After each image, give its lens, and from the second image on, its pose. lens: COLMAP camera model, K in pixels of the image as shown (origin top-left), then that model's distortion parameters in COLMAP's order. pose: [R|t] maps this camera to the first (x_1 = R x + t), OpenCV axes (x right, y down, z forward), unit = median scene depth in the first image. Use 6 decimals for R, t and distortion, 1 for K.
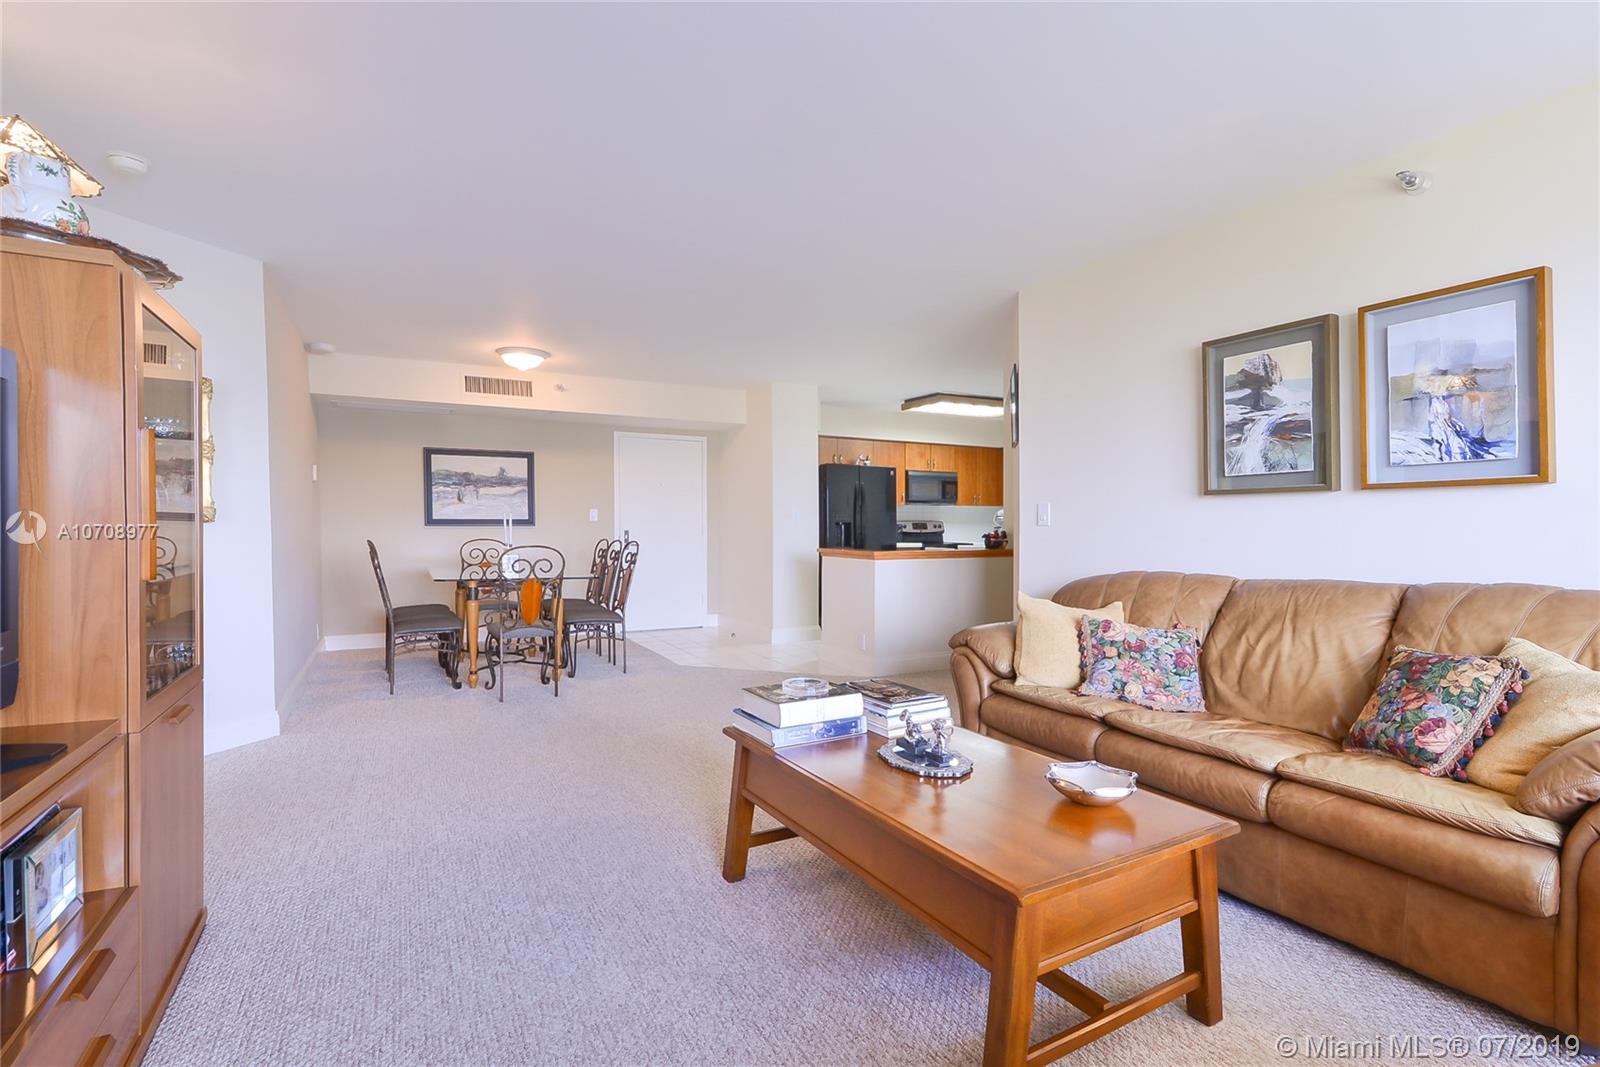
lens RADIAL K [[751.8, 0, 794.7], [0, 751.8, 525.8], [0, 0, 1]] dist [-0.020871, 0.001283]
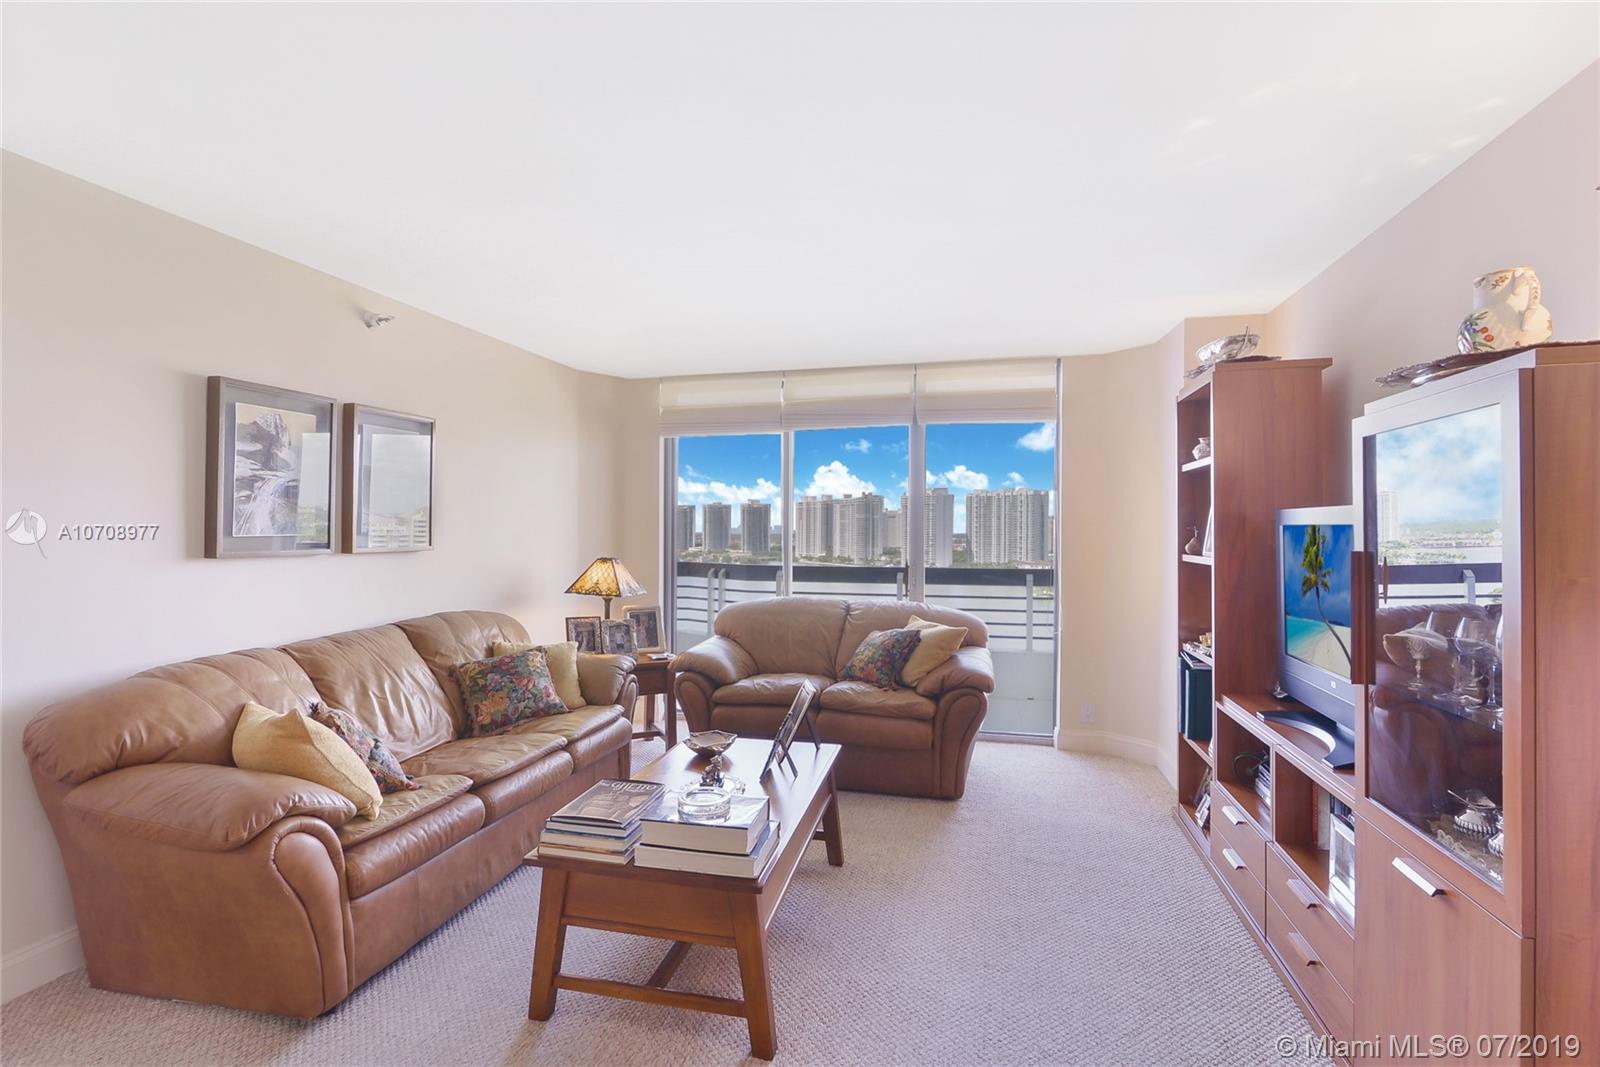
lens RADIAL K [[751.8, 0, 788.5], [0, 751.8, 535.4], [0, 0, 1]] dist [-0.020871, 0.001283]
pose [[-0.732481, -0.001331, 0.680787, -0.504457], [0.004223, 0.999970, 0.006499, -0.072332], [-0.680775, 0.007635, -0.732453, 1.223945]]
